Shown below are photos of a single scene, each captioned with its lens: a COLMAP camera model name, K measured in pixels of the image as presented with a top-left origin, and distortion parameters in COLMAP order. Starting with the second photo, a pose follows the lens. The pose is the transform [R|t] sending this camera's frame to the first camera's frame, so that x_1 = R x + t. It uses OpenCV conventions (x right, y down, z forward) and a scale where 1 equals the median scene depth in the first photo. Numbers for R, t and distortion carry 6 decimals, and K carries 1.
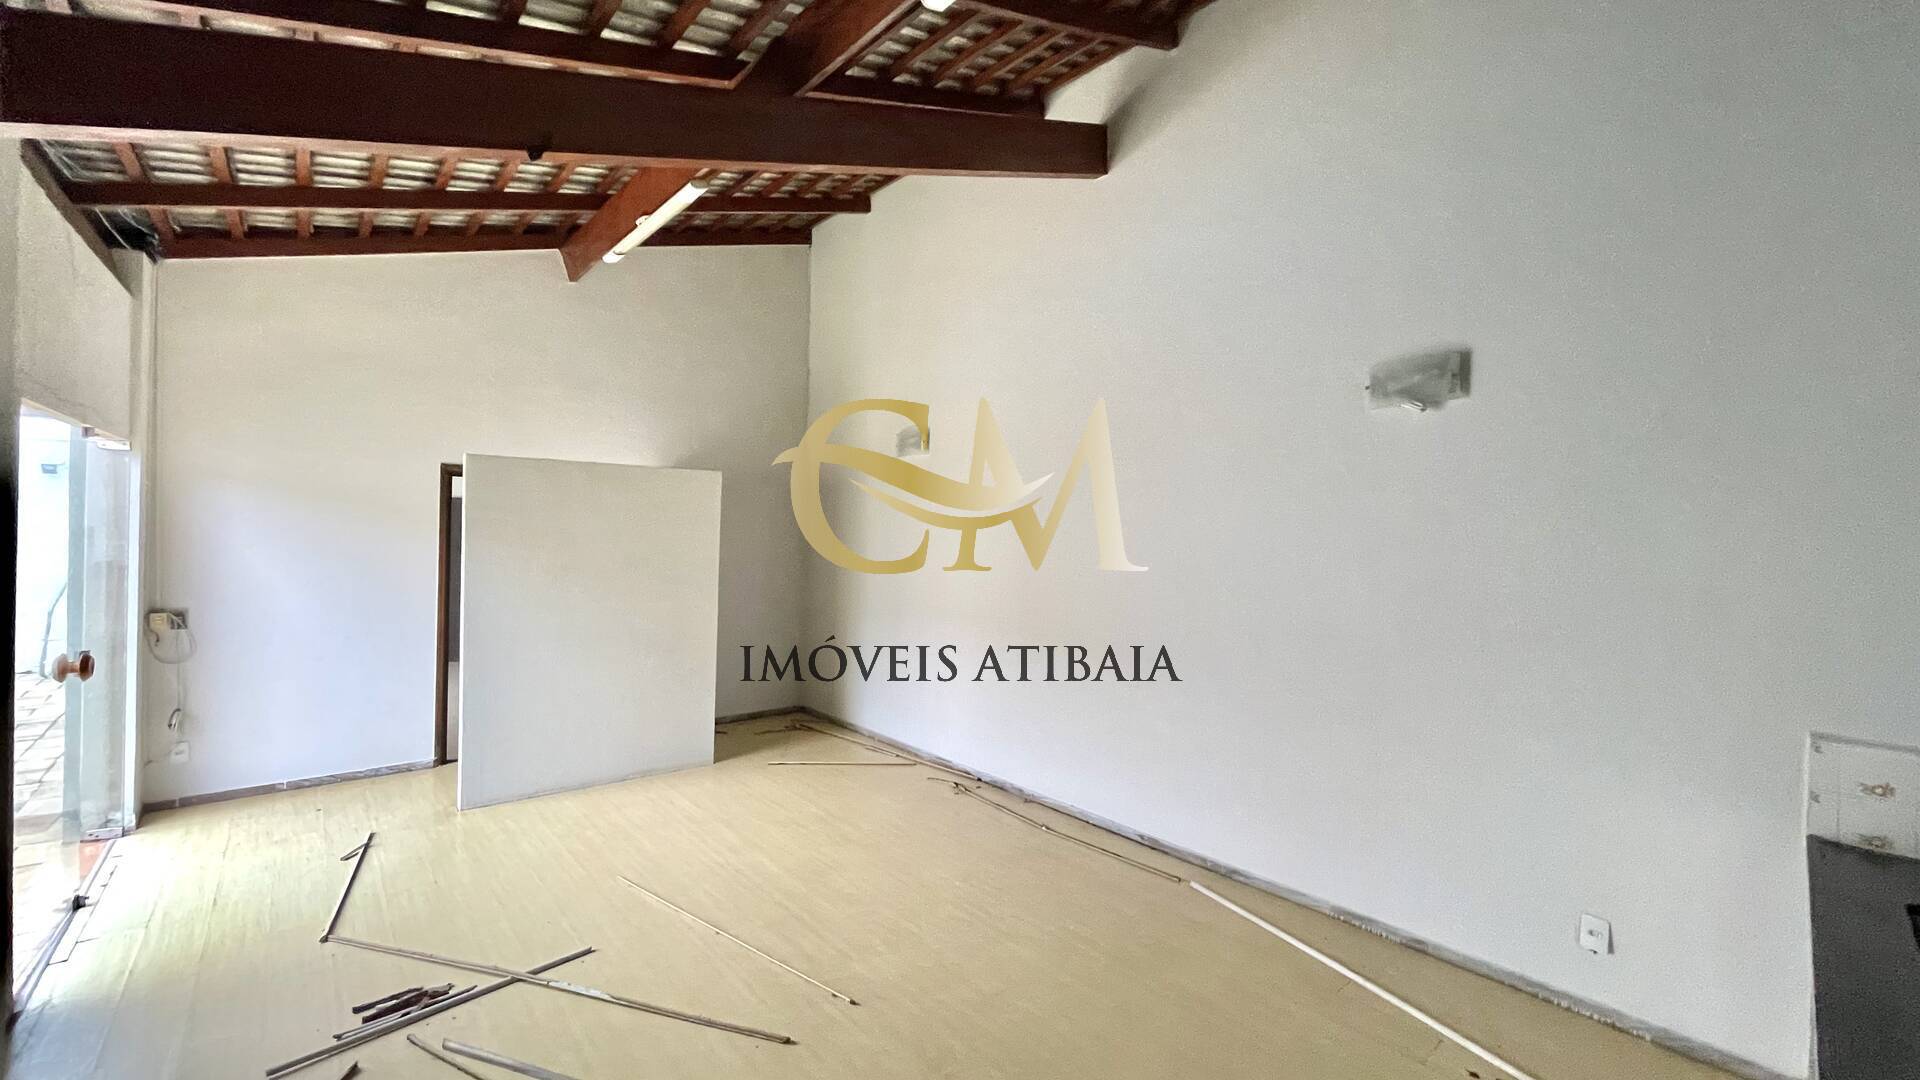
lens RADIAL K [[774.5, 0, 964.9], [0, 774.5, 545.1], [0, 0, 1]] dist [0.000098, -0.001066]
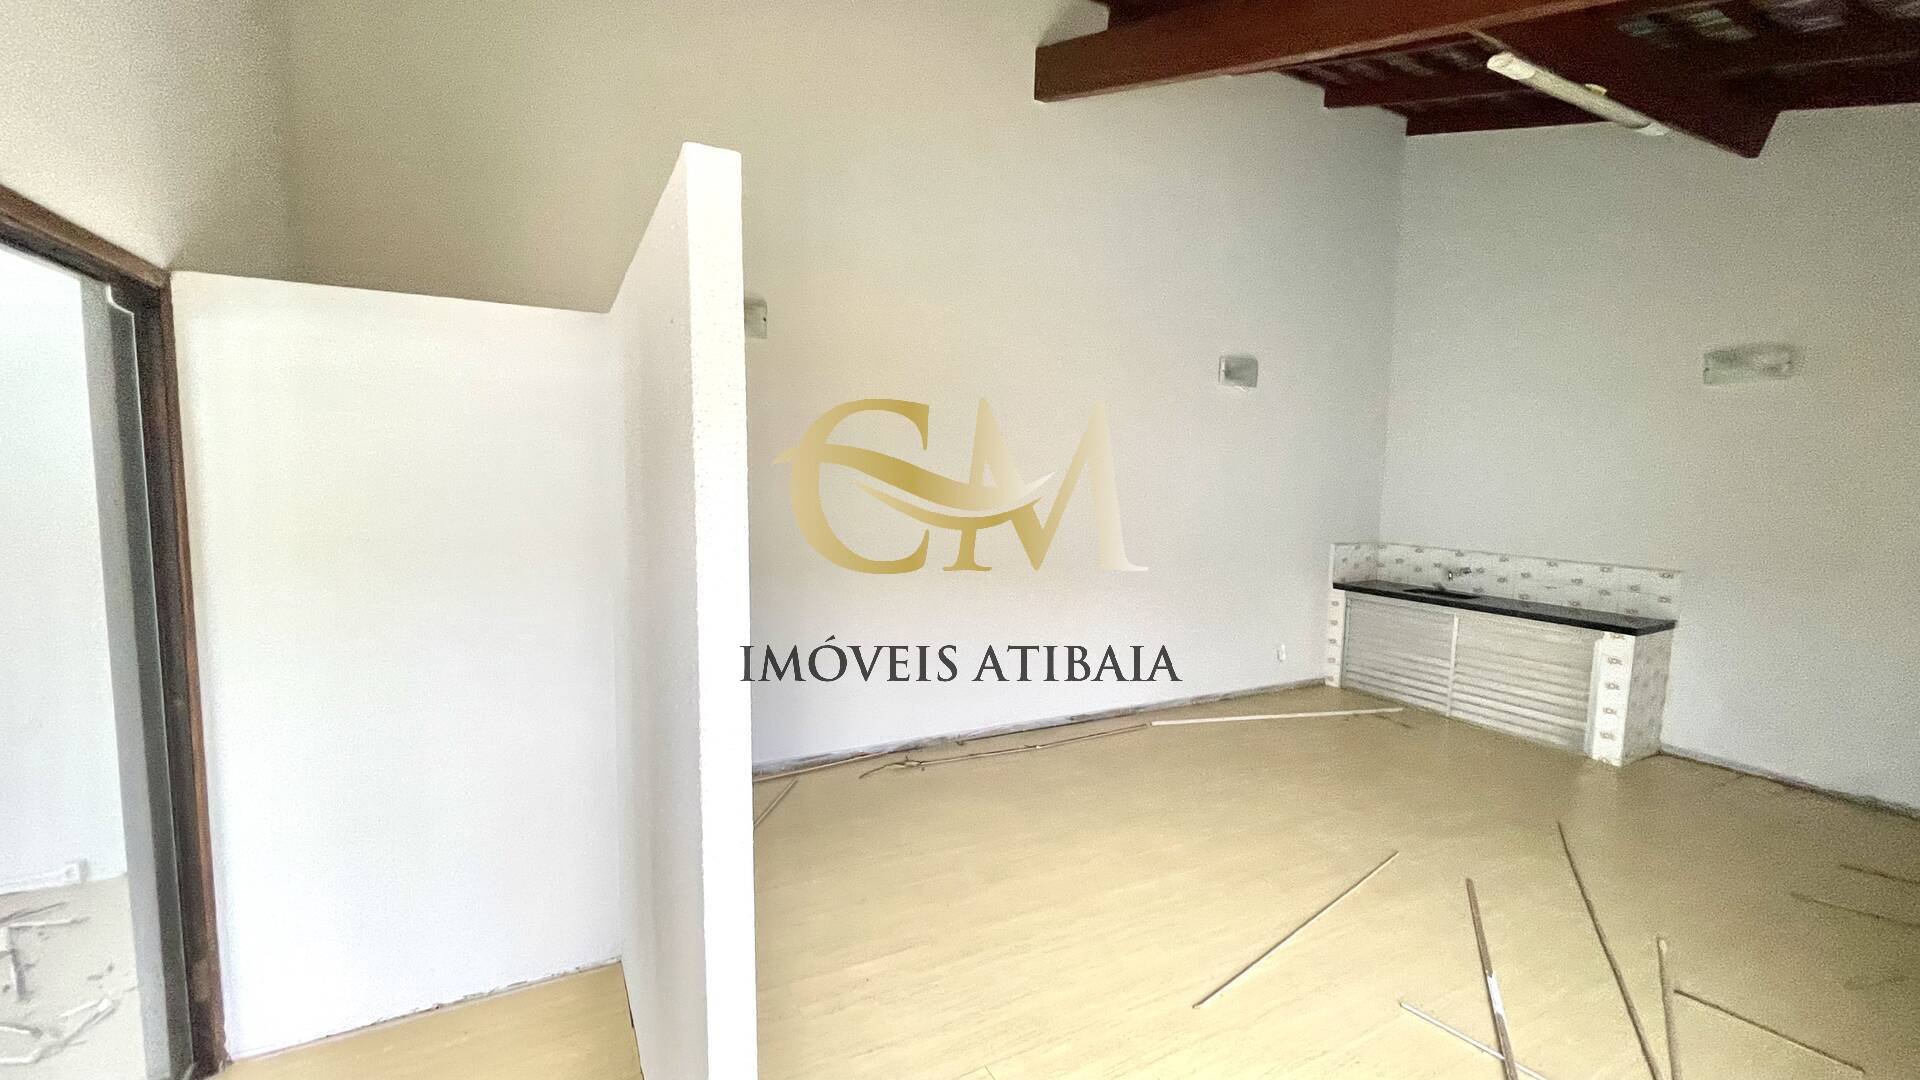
lens RADIAL K [[774.5, 0, 960.1], [0, 774.5, 543.8], [0, 0, 1]] dist [0.000098, -0.001066]
pose [[0.221860, -0.118778, 0.967817, -0.944741], [-0.011602, 0.992161, 0.124425, -0.035957], [-0.975009, -0.038834, 0.218743, 0.935099]]
